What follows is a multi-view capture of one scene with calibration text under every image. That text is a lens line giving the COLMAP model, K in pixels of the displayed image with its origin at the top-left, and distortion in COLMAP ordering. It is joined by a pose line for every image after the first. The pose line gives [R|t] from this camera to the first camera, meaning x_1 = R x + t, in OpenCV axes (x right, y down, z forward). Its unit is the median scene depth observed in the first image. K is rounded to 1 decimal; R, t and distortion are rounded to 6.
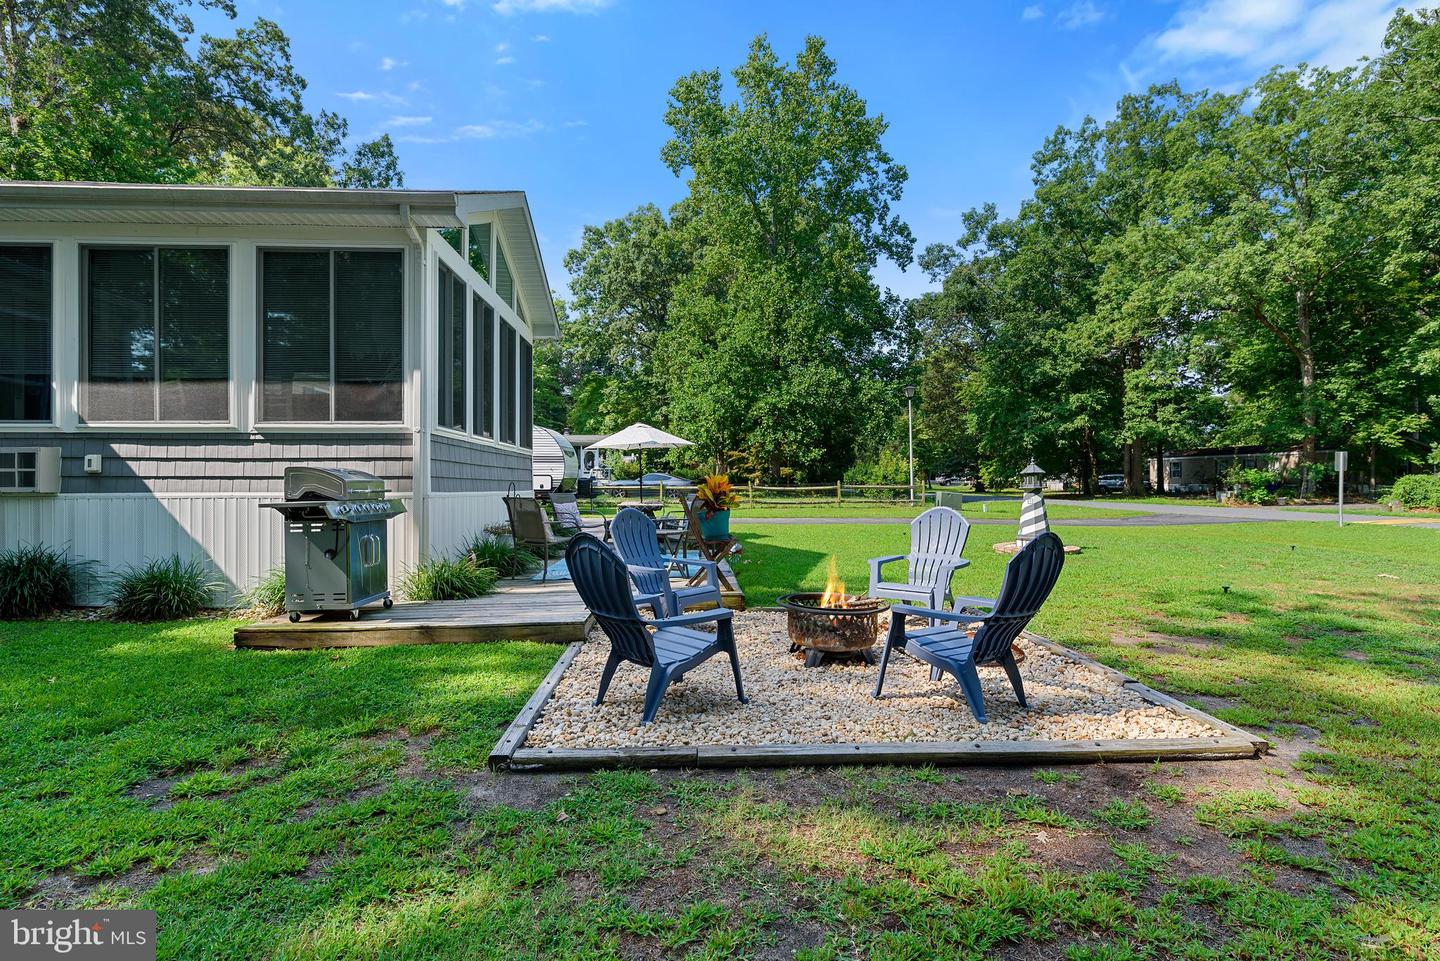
lens RADIAL K [[721.9, 0, 720.0], [0, 721.9, 480.5], [0, 0, 1]] dist [0.003480, -0.000150]
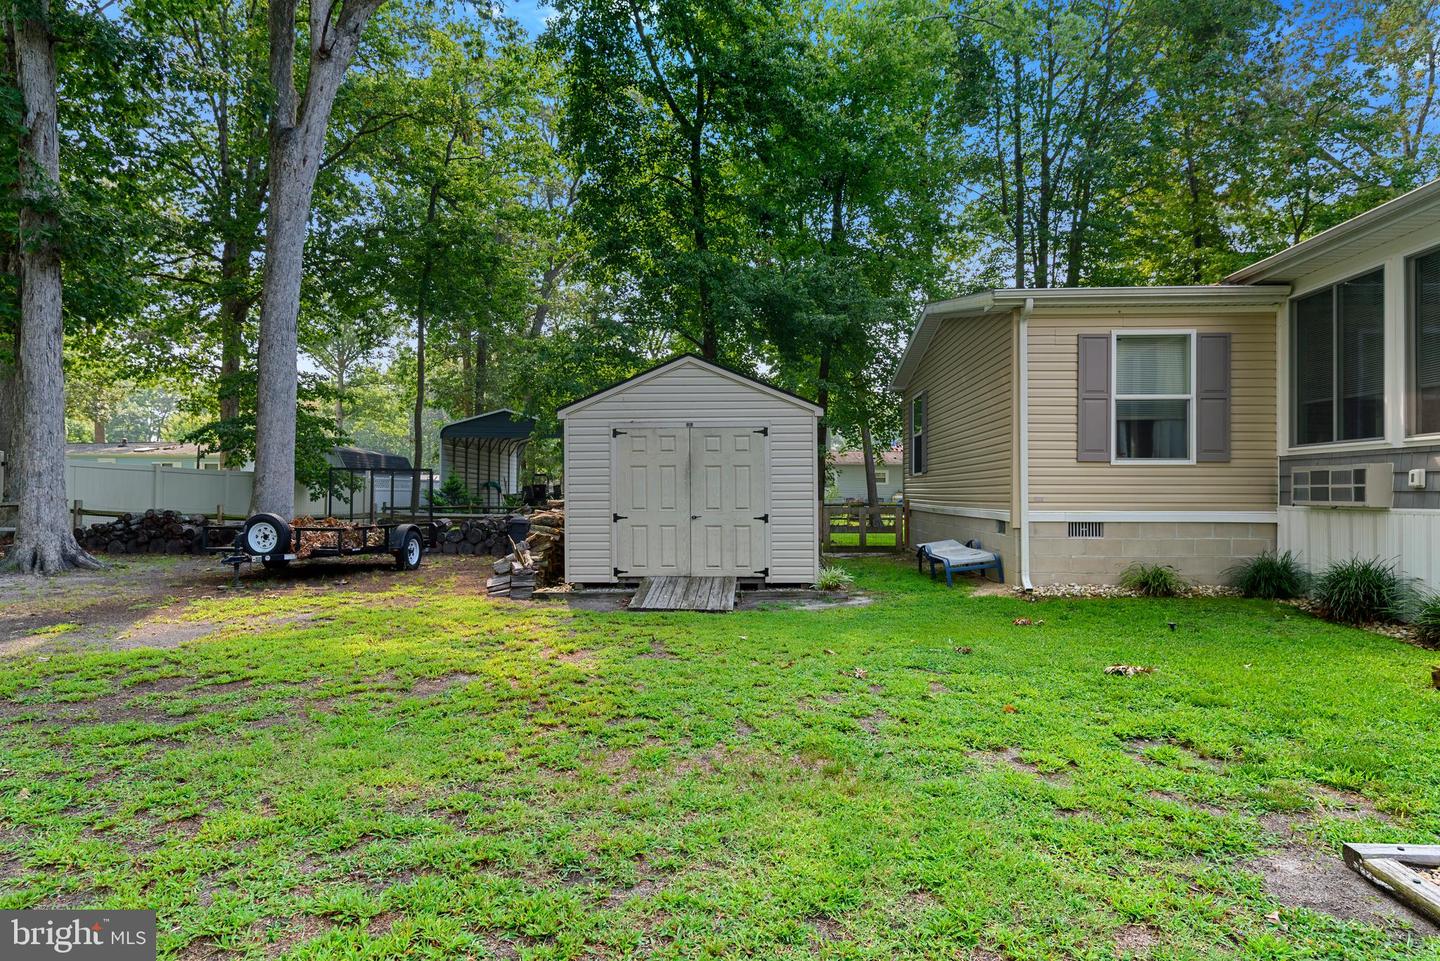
lens RADIAL K [[786.2, 0, 720.0], [0, 786.2, 480.5], [0, 0, 1]] dist [0.002159, 0.000222]
pose [[-0.107741, -0.012221, -0.994104, 0.058035], [-0.002402, 0.999925, -0.012032, -0.001083], [0.994176, 0.001092, -0.107762, 0.036960]]
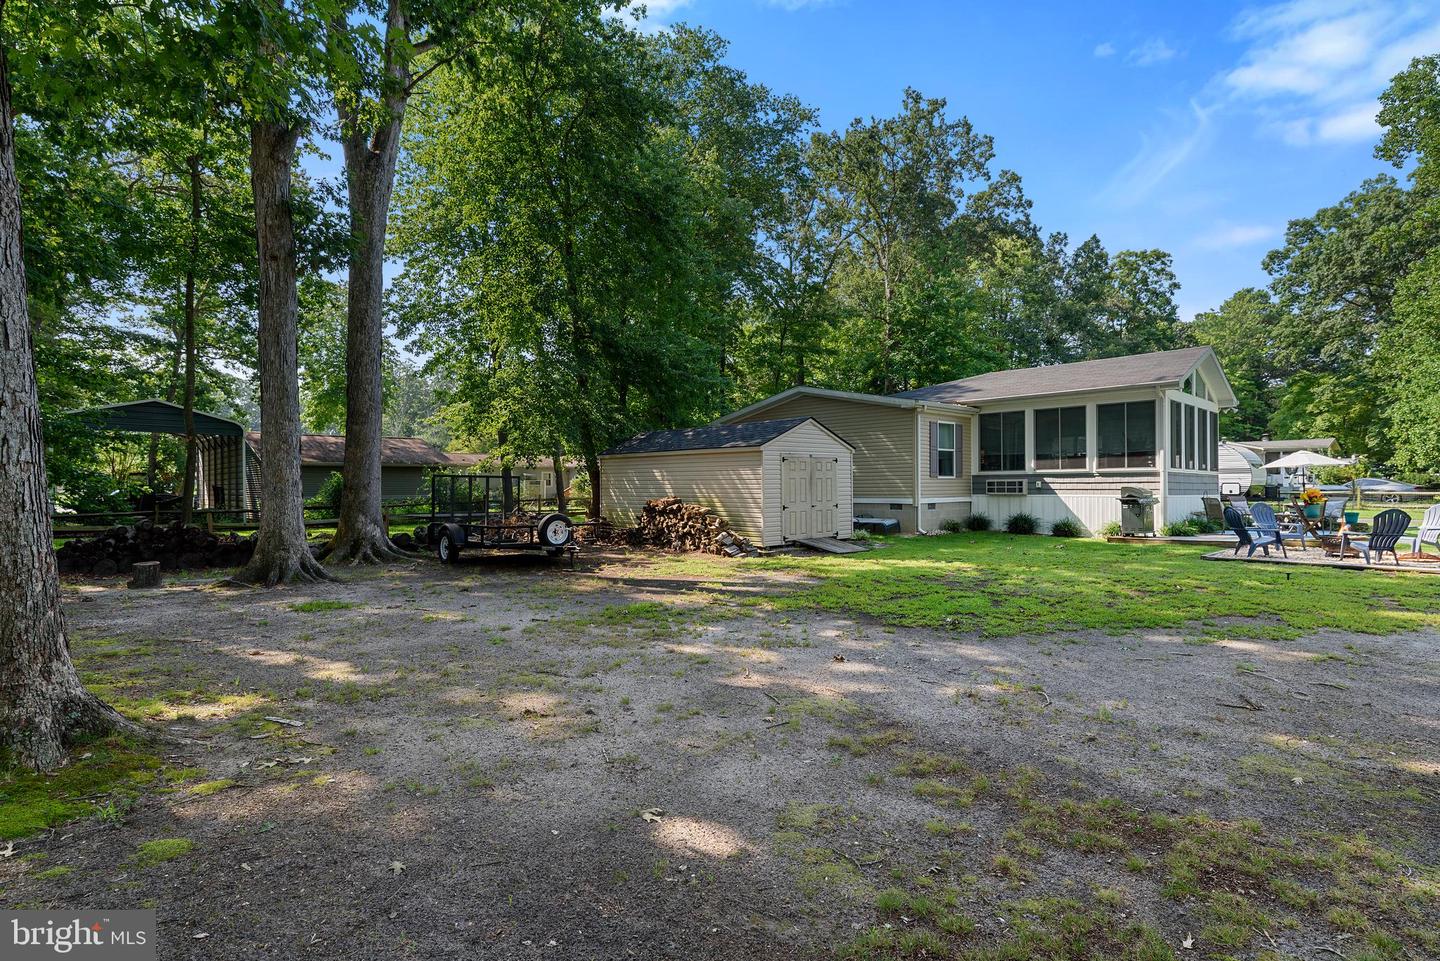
lens RADIAL K [[721.9, 0, 720.0], [0, 721.9, 480.5], [0, 0, 1]] dist [0.003480, -0.000150]
pose [[0.645451, -0.007287, -0.763767, 0.105715], [0.004965, 0.999973, -0.005346, -0.006175], [0.763785, -0.000341, 0.645470, -0.373703]]
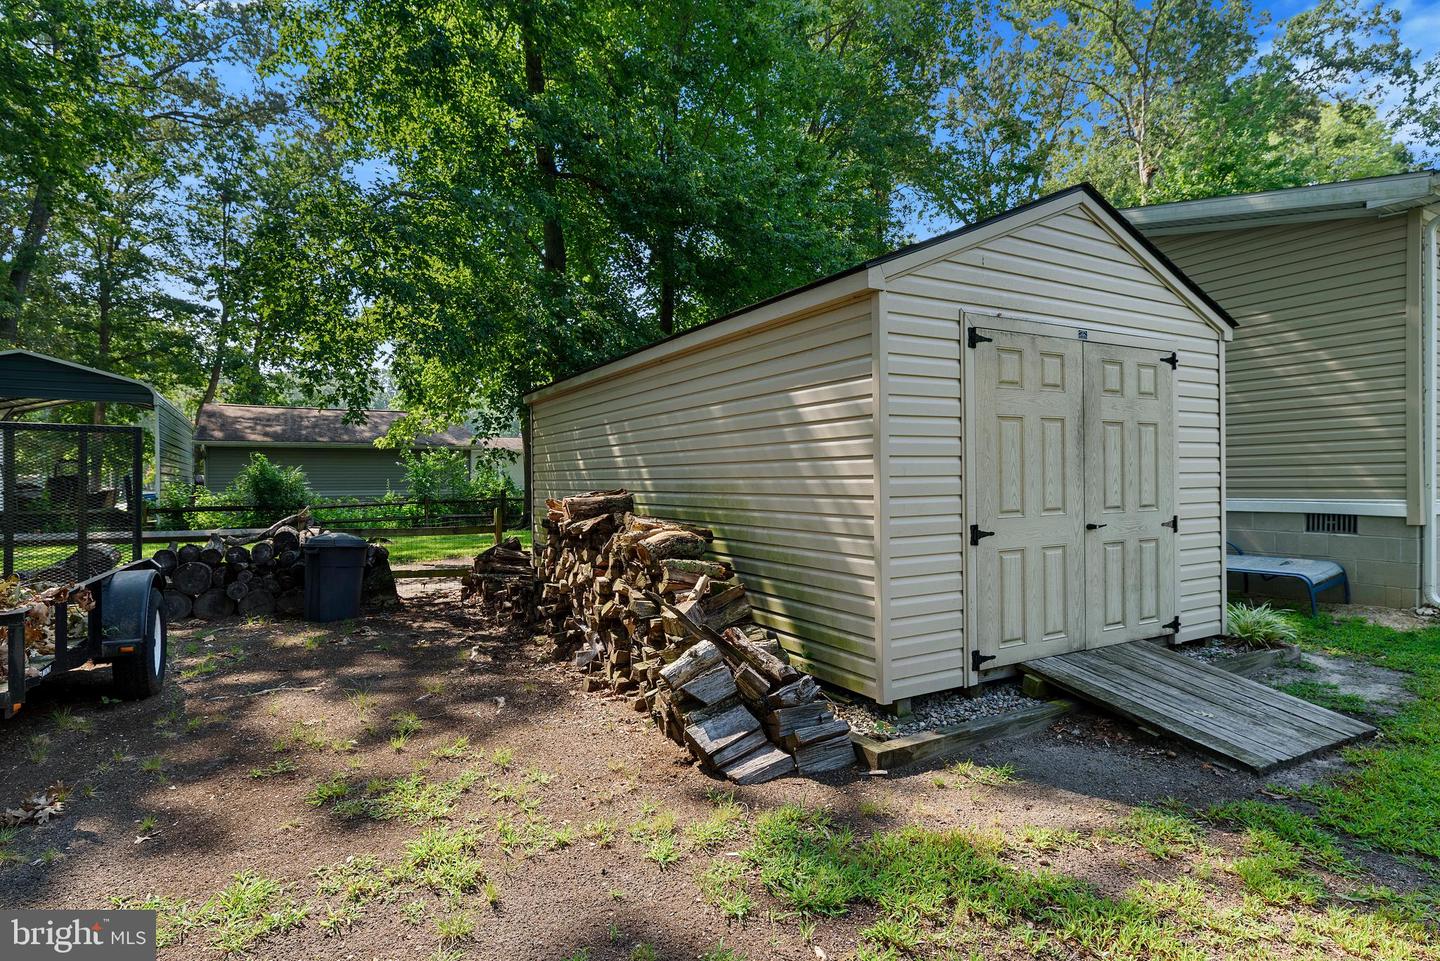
lens RADIAL K [[760.1, 0, 720.0], [0, 760.1, 480.5], [0, 0, 1]] dist [-0.001355, -0.000426]
pose [[0.450908, -0.004124, -0.892561, -0.140247], [0.004783, 0.999986, -0.002203, 0.000744], [0.892558, -0.003276, 0.450922, -0.125839]]
